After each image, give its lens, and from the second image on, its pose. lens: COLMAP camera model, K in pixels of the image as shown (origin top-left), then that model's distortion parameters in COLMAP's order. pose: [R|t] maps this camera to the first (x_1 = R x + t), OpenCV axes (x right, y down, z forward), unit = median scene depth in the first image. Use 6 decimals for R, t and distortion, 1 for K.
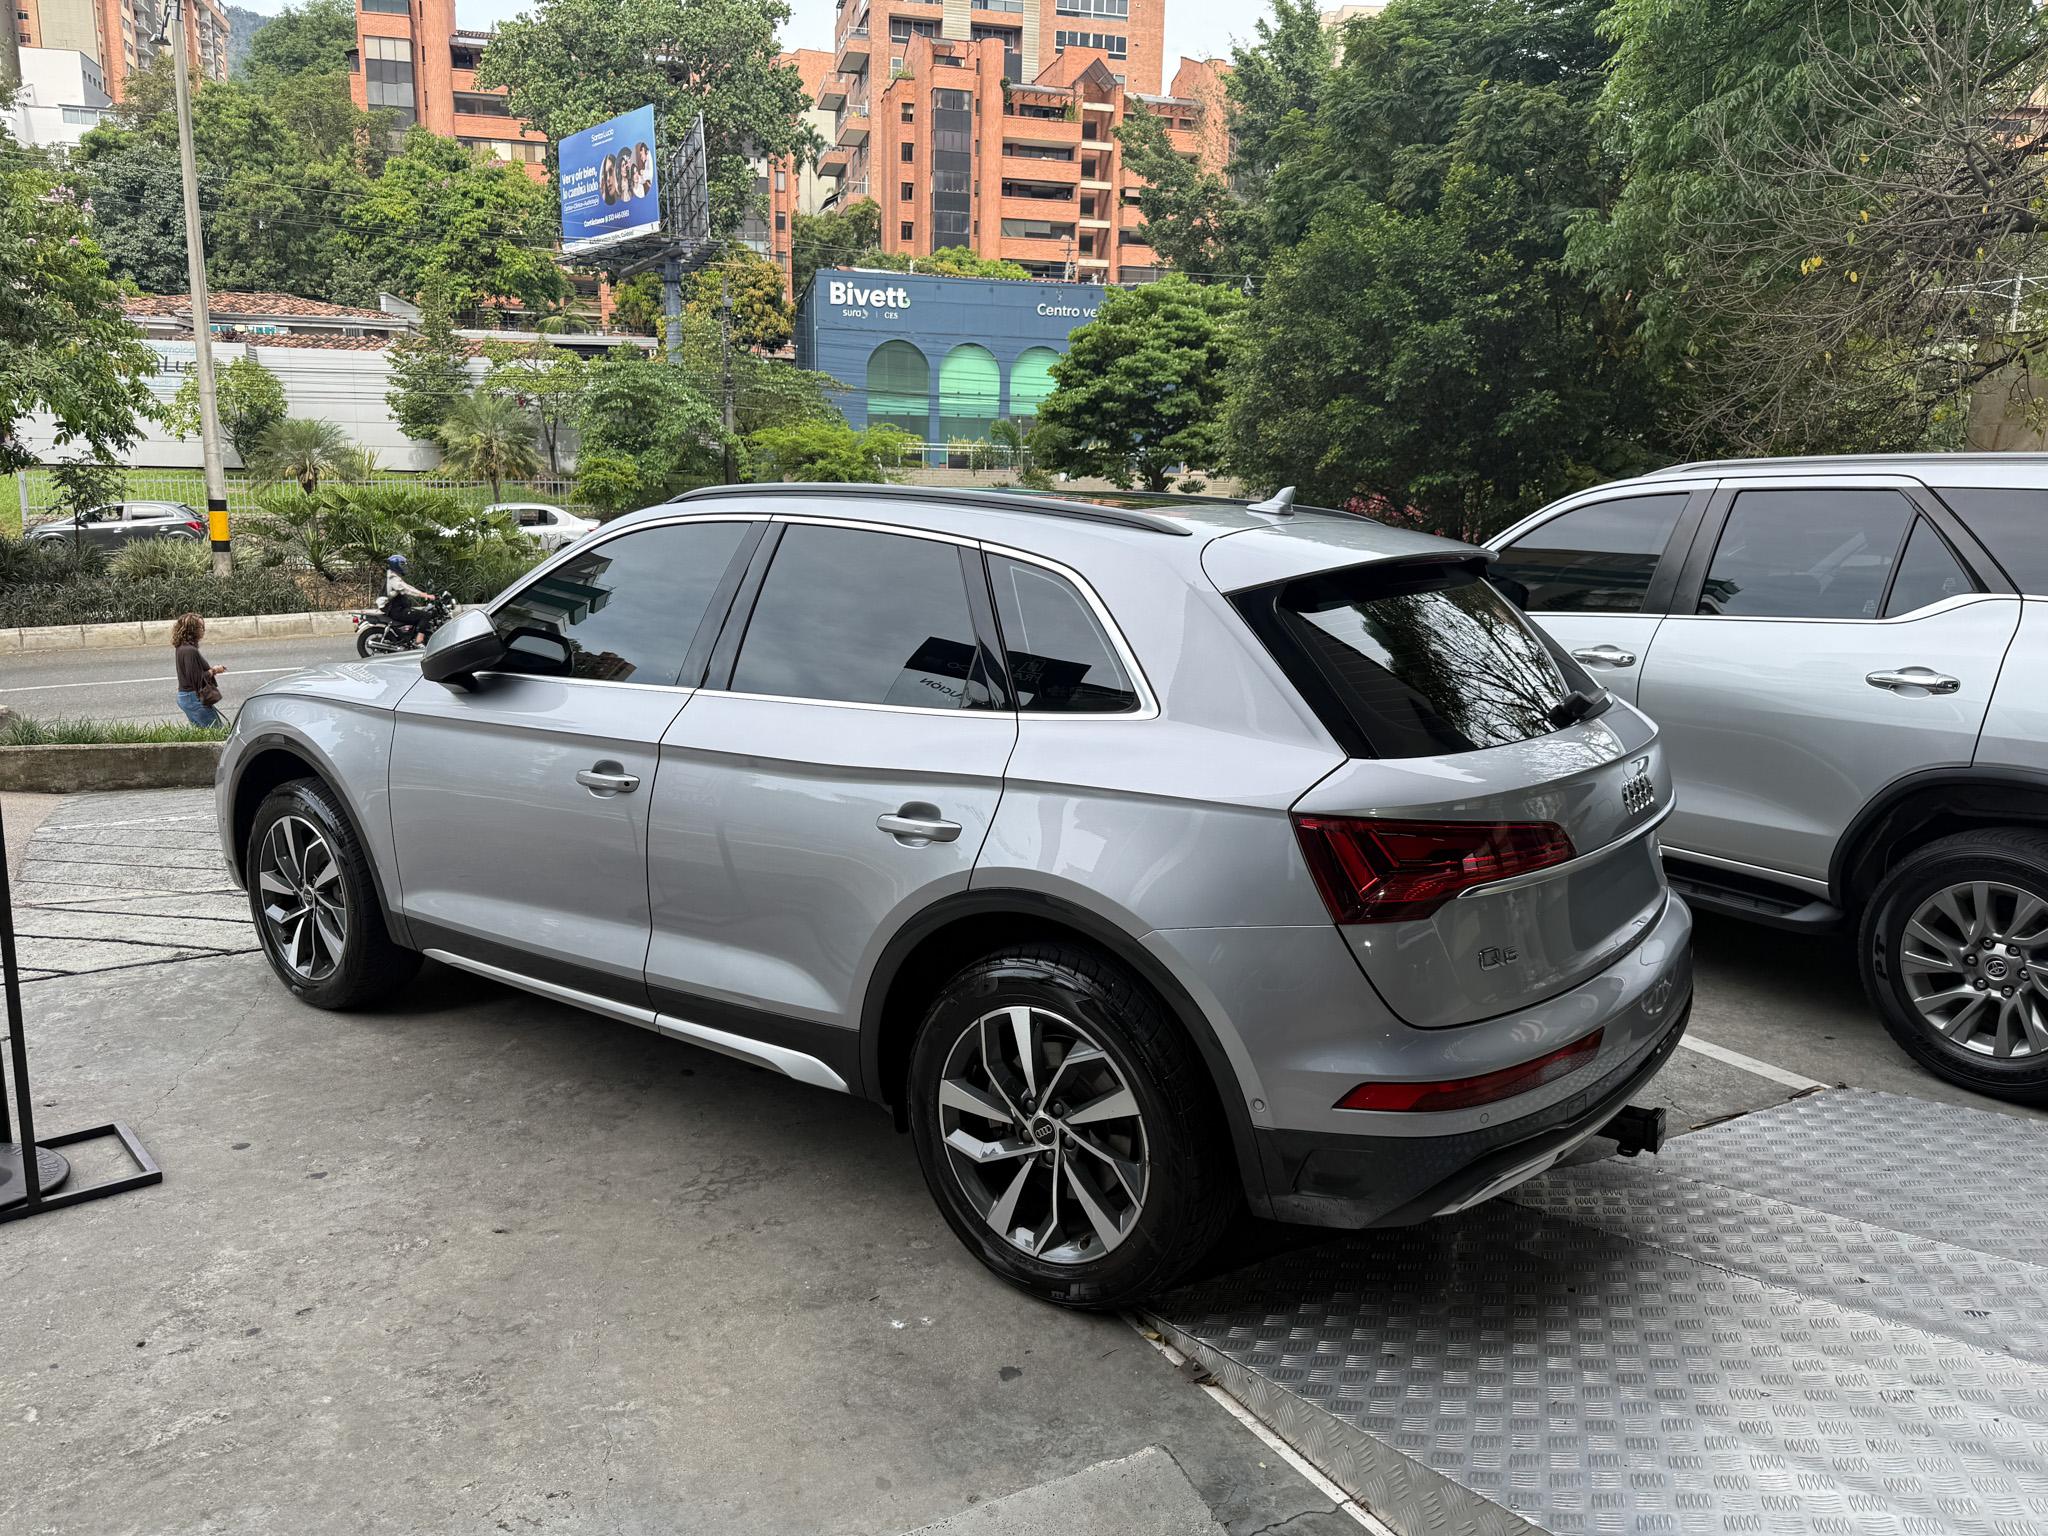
lens RADIAL K [[1435.6, 0, 1043.8], [0, 1435.6, 769.5], [0, 0, 1]] dist [-0.019183, -0.004341]
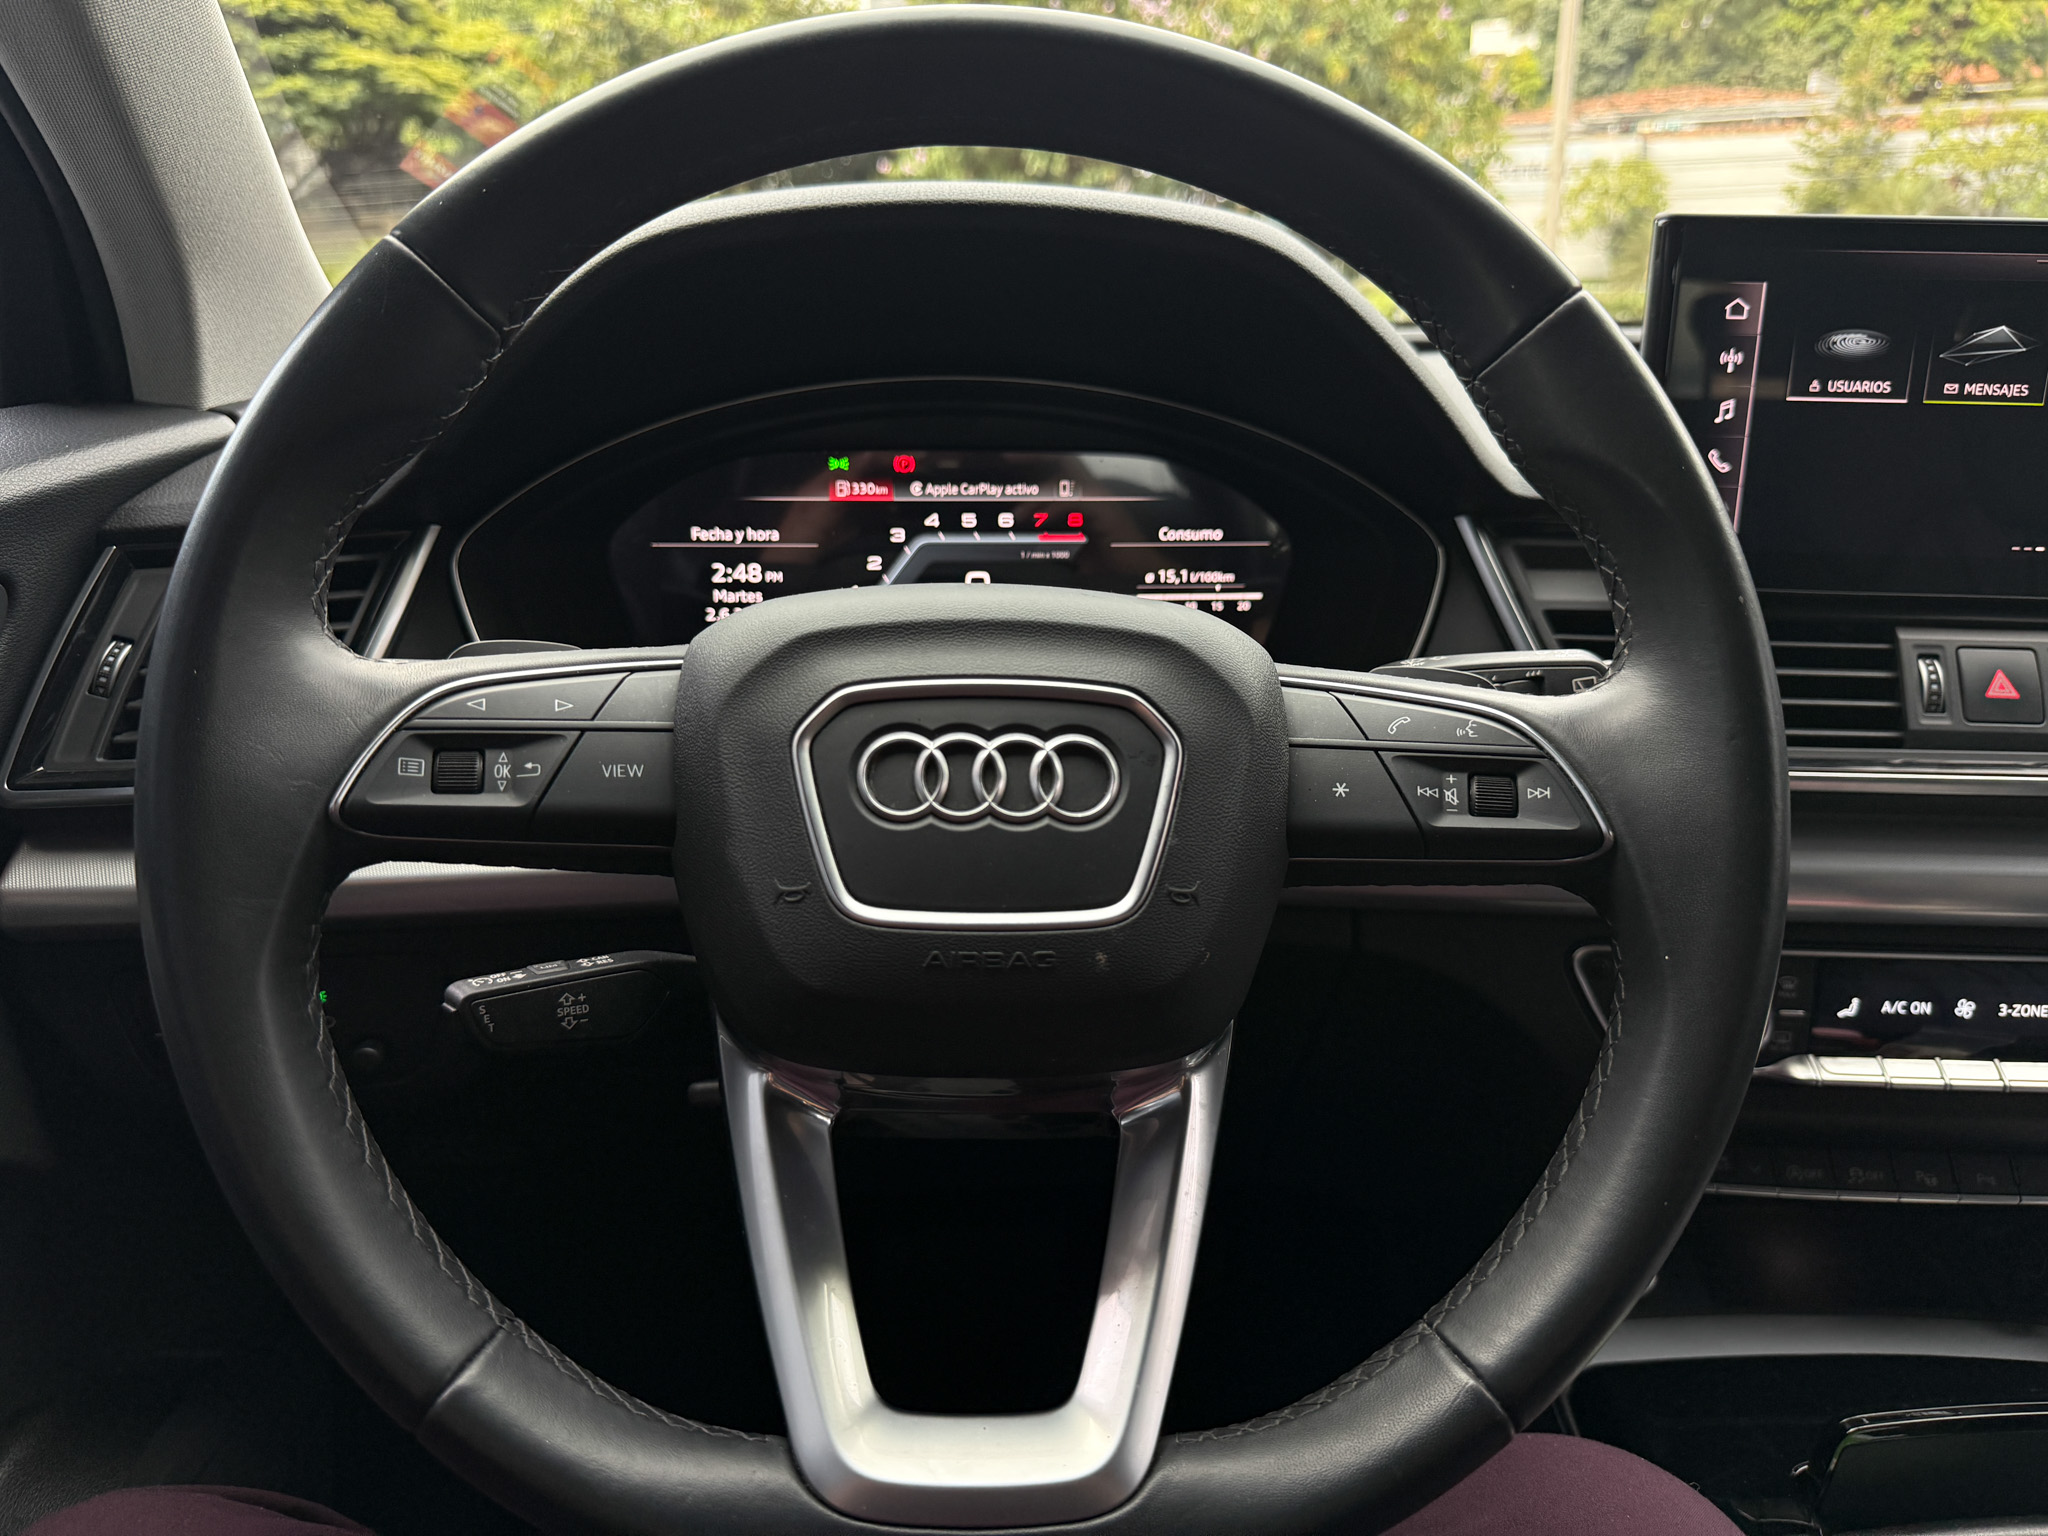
lens RADIAL K [[1435.6, 0, 1079.8], [0, 1435.6, 768.2], [0, 0, 1]] dist [-0.019183, -0.004341]
pose [[0.636851, 0.207460, -0.742551, -0.020472], [-0.126026, 0.978174, 0.165204, -0.007324], [0.760617, -0.011630, 0.649097, 0.100553]]
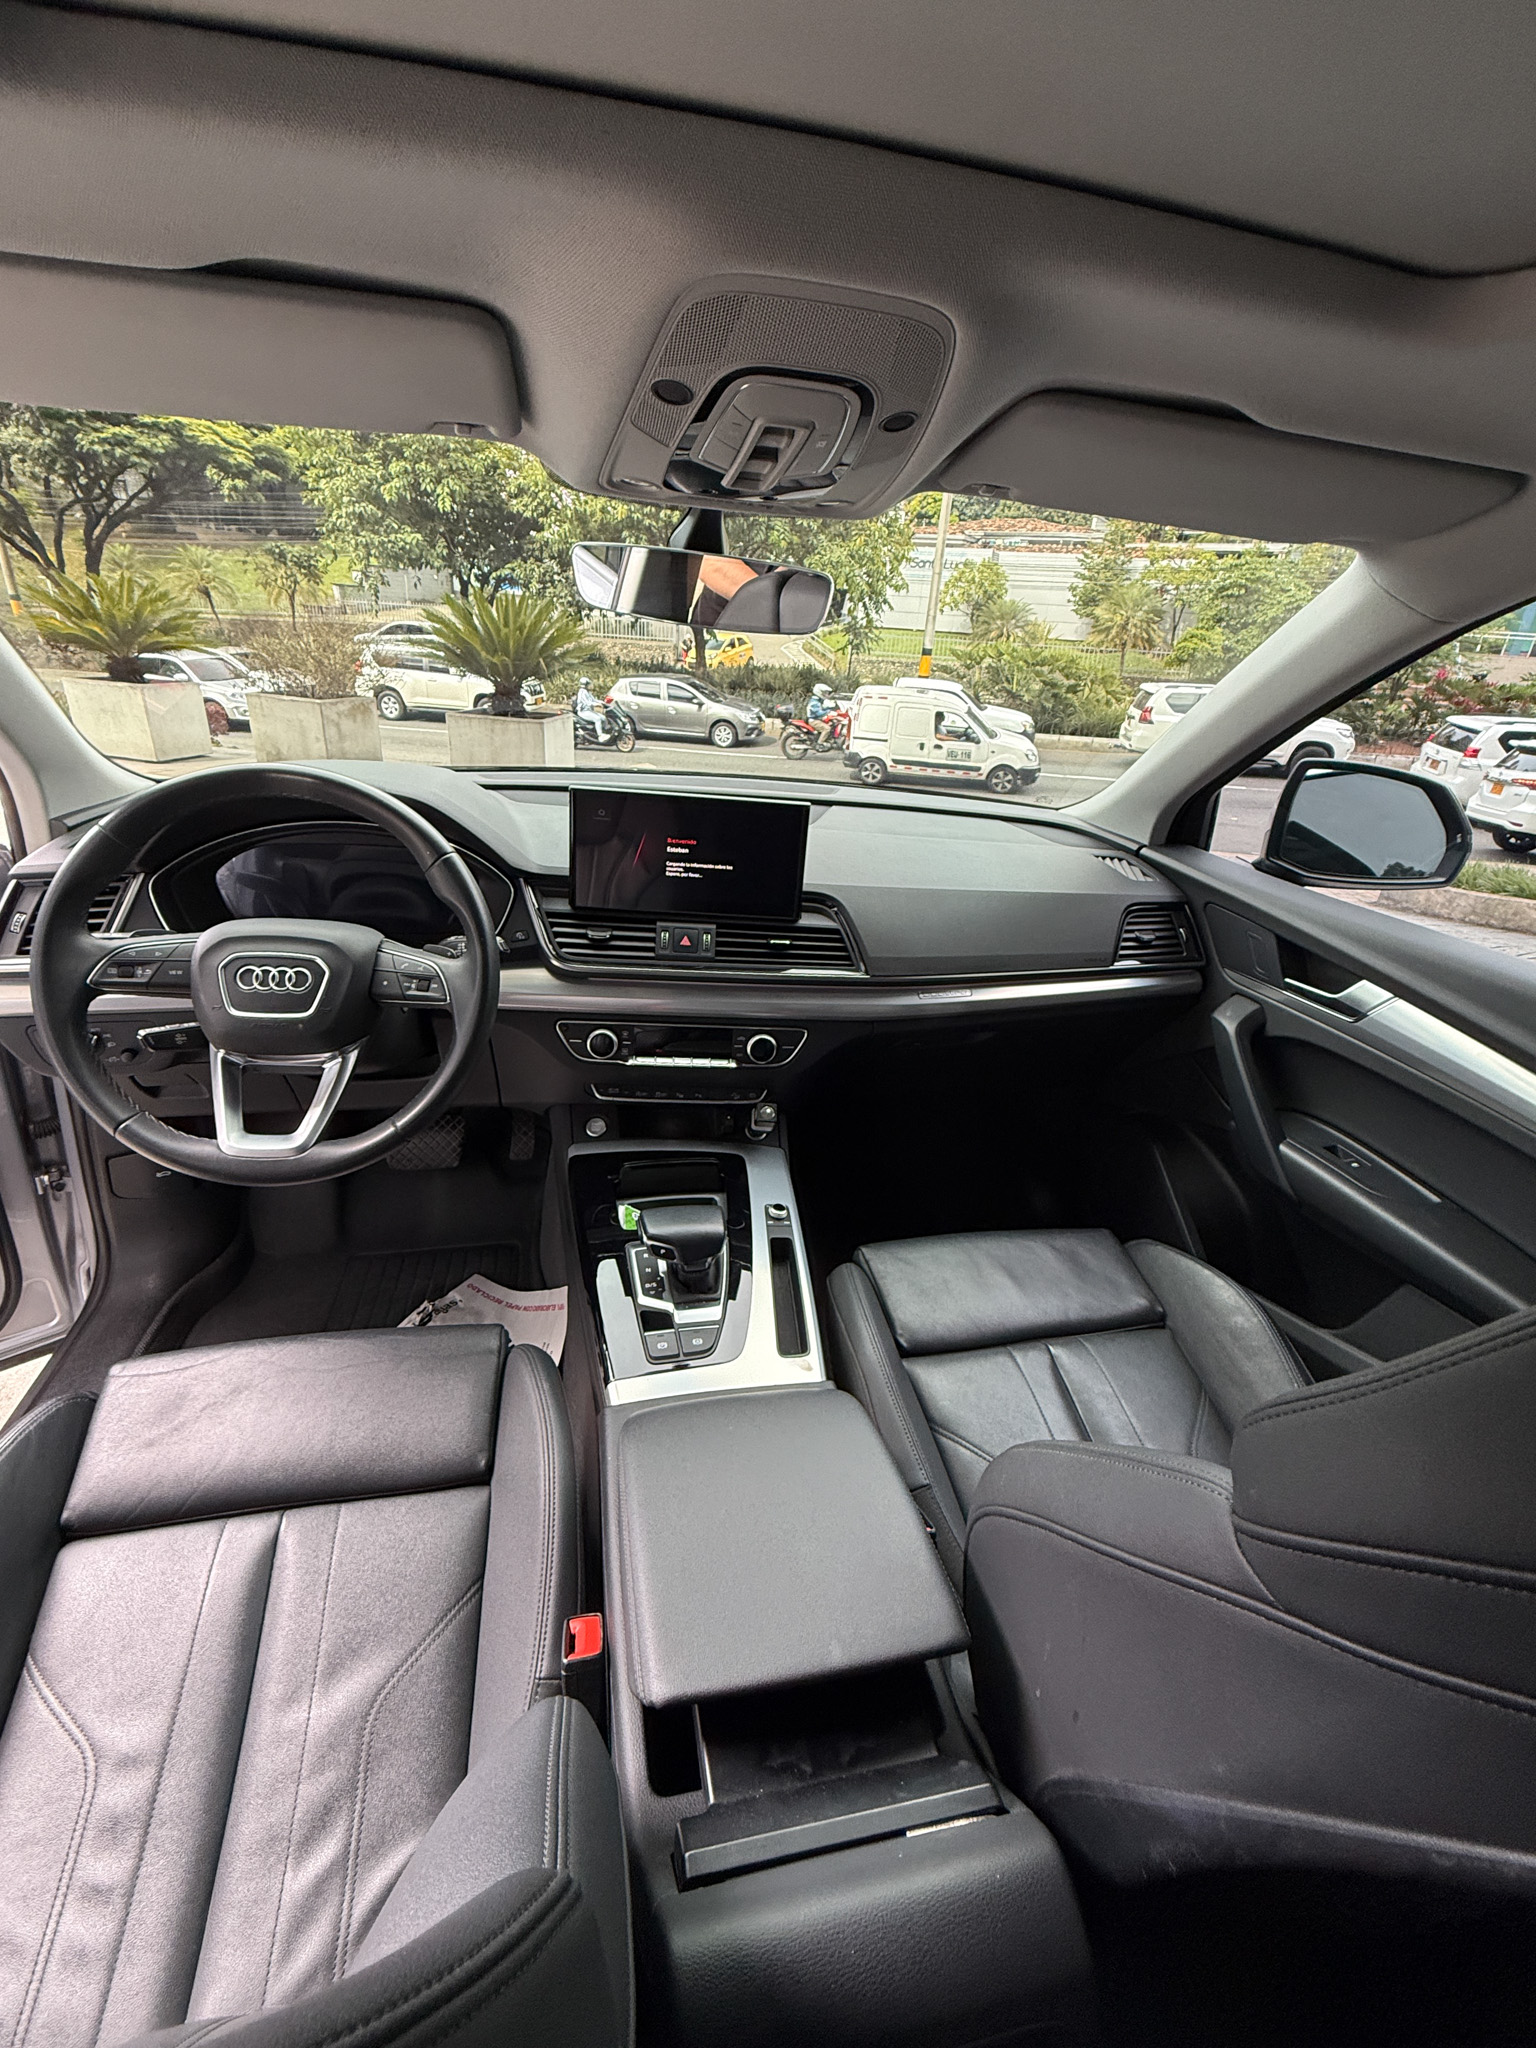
lens RADIAL K [[830.4, 0, 786.6], [0, 830.4, 1013.5], [0, 0, 1]] dist [-0.001651, -0.000522]
pose [[0.727961, 0.308679, -0.612201, -0.006053], [-0.178973, 0.947513, 0.264931, -0.012431], [0.661847, -0.083292, 0.744997, 0.099216]]
